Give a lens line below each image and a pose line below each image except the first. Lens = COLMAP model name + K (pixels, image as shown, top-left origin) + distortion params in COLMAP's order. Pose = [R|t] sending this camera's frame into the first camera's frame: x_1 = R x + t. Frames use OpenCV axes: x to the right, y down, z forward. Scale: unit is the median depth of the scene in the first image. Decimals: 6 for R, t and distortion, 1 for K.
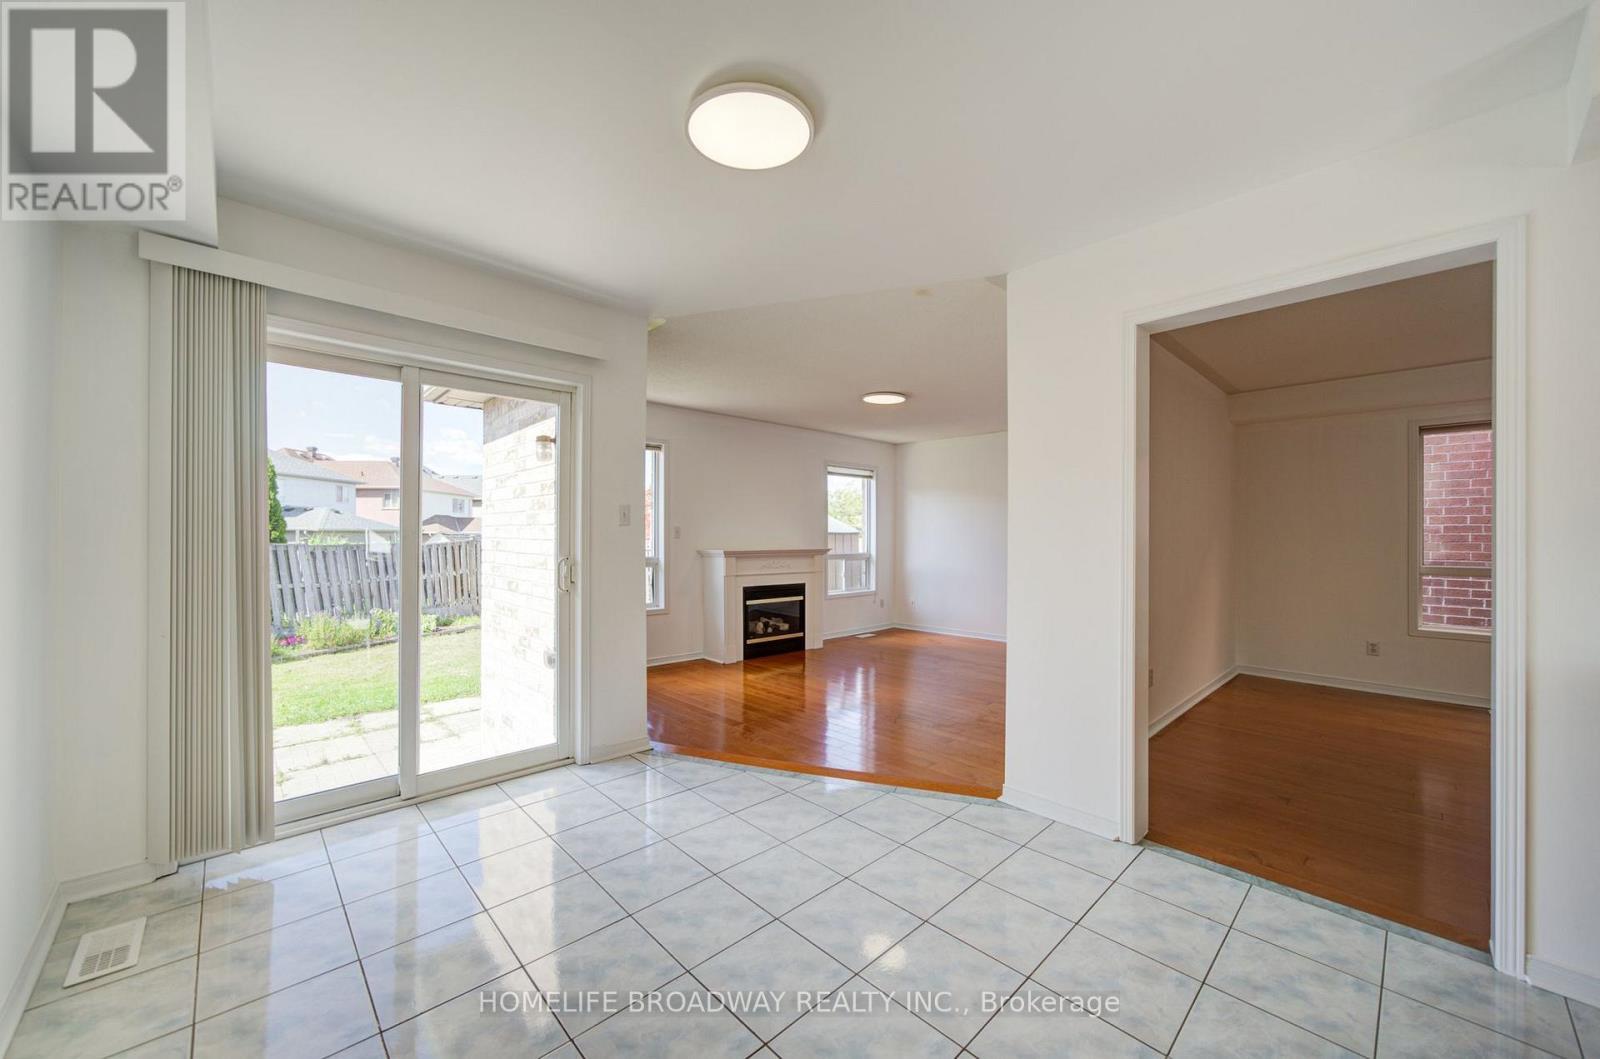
lens RADIAL K [[601.8, 0, 800.3], [0, 601.8, 538.5], [0, 0, 1]] dist [0.000518, 0.005754]
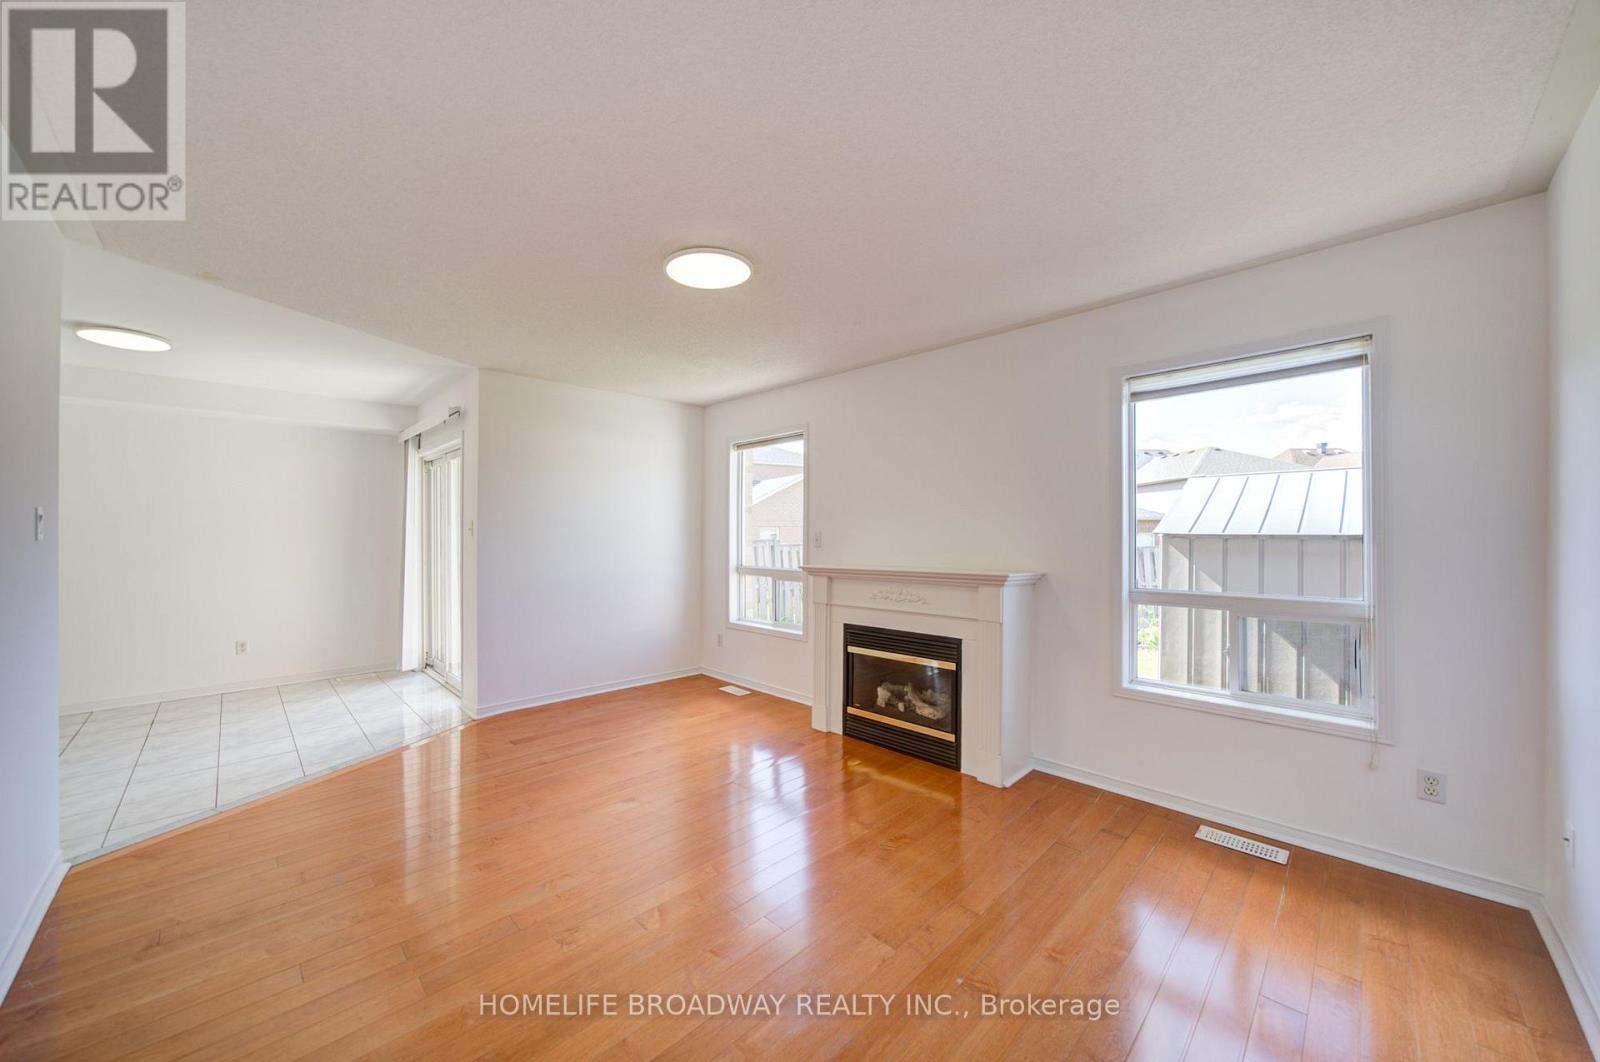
lens RADIAL K [[601.8, 0, 800.3], [0, 601.8, 540.0], [0, 0, 1]] dist [0.000518, 0.005754]
pose [[0.000157, -0.002682, -0.999996, 0.509469], [0.002632, 0.999993, -0.002681, -0.008081], [0.999997, -0.002631, 0.000164, 0.862658]]
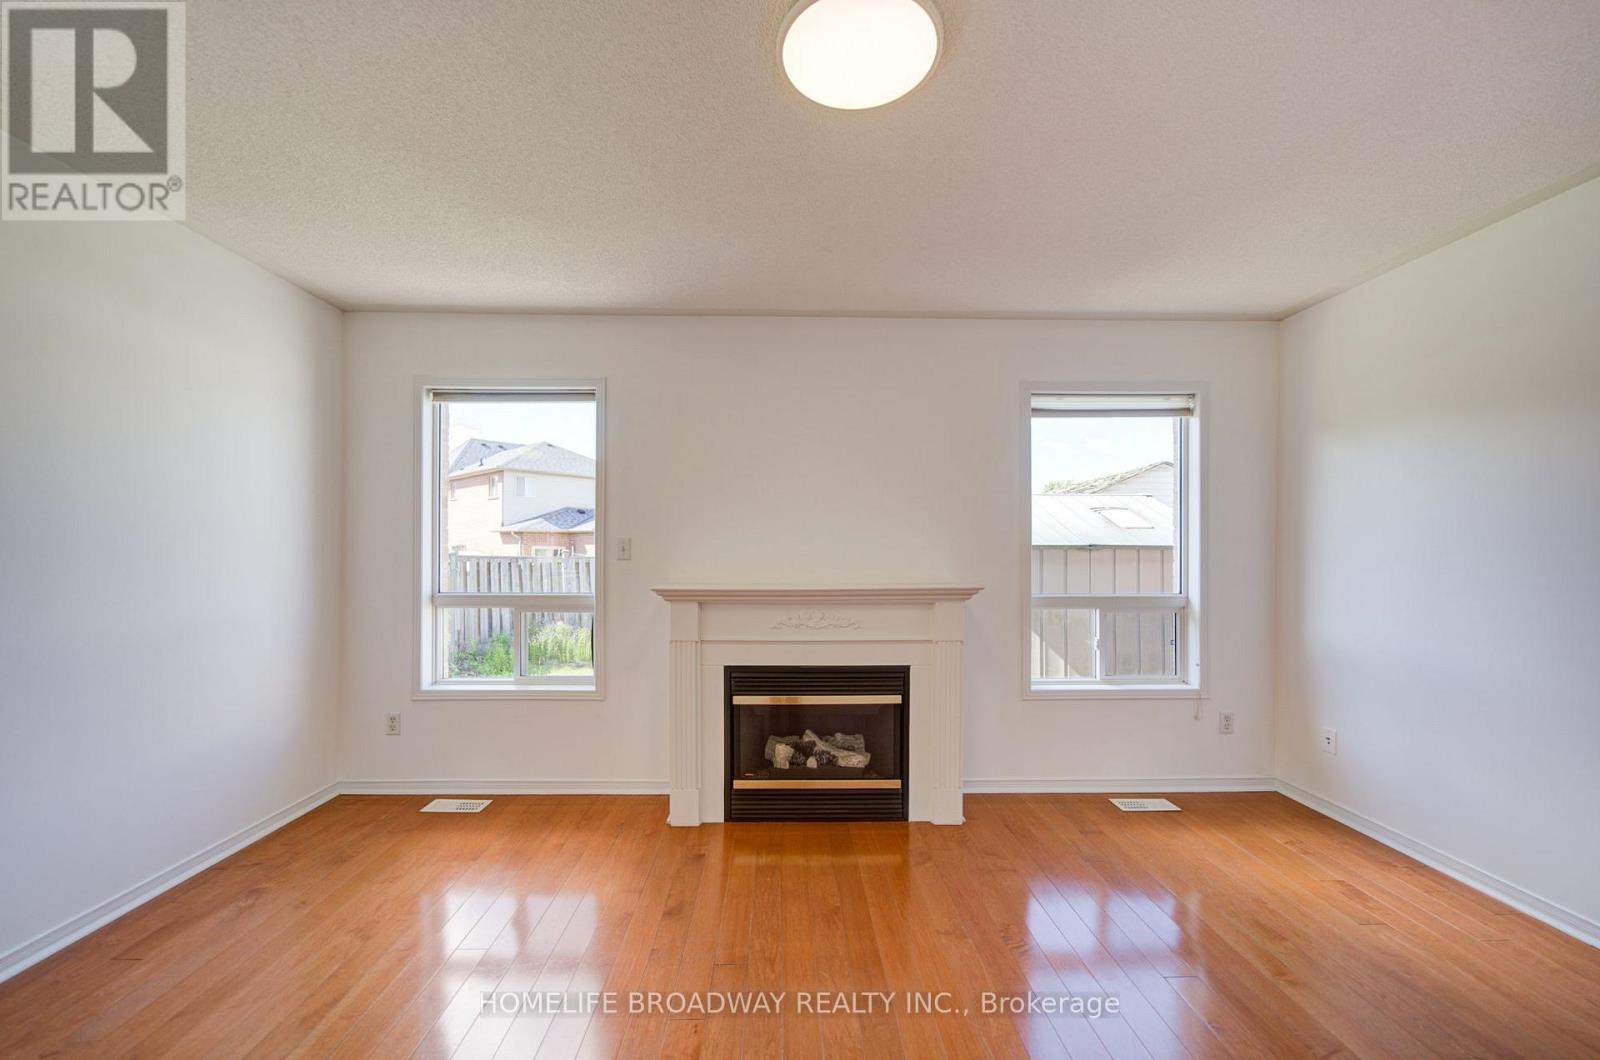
lens RADIAL K [[608.0, 0, 795.2], [0, 608.0, 536.4], [0, 0, 1]] dist [-0.002198, 0.000137]
pose [[0.730987, -0.015615, -0.682213, 0.247477], [0.003406, 0.999809, -0.019235, -0.010781], [0.682383, 0.011737, 0.730901, 0.621773]]
